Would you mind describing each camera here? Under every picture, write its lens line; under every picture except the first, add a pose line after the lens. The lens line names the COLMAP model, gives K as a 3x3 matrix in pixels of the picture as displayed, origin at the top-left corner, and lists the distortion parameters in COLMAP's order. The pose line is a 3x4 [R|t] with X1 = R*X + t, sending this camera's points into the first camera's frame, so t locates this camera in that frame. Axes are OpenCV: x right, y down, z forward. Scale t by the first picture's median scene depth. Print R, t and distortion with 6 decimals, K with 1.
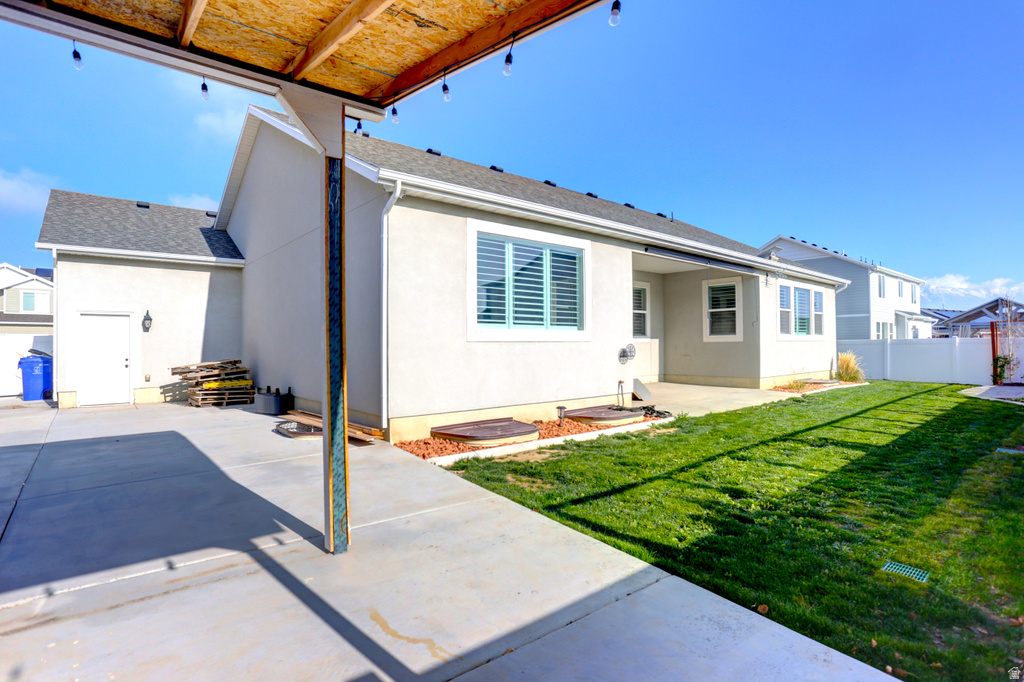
lens RADIAL K [[513.1, 0, 507.3], [0, 513.1, 340.5], [0, 0, 1]] dist [-0.072443, 0.031251]
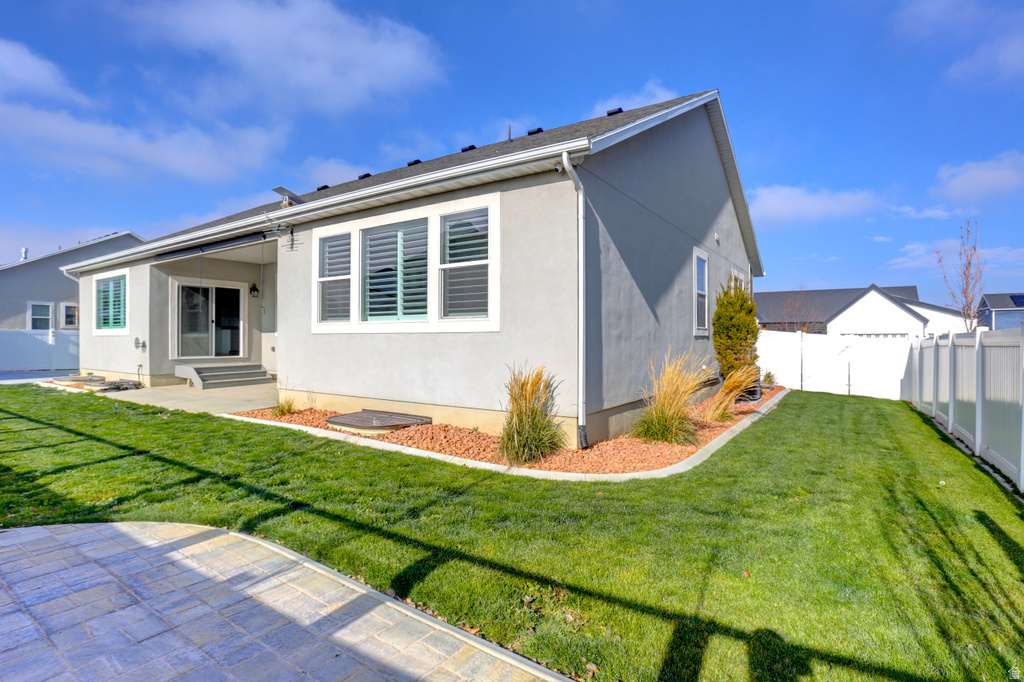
lens RADIAL K [[513.1, 0, 507.3], [0, 513.1, 340.5], [0, 0, 1]] dist [-0.072443, 0.031251]
pose [[0.227715, 0.012679, -0.973645, 0.372281], [0.004147, 0.999894, 0.013991, 0.001584], [0.973719, -0.007224, 0.227638, 0.368955]]
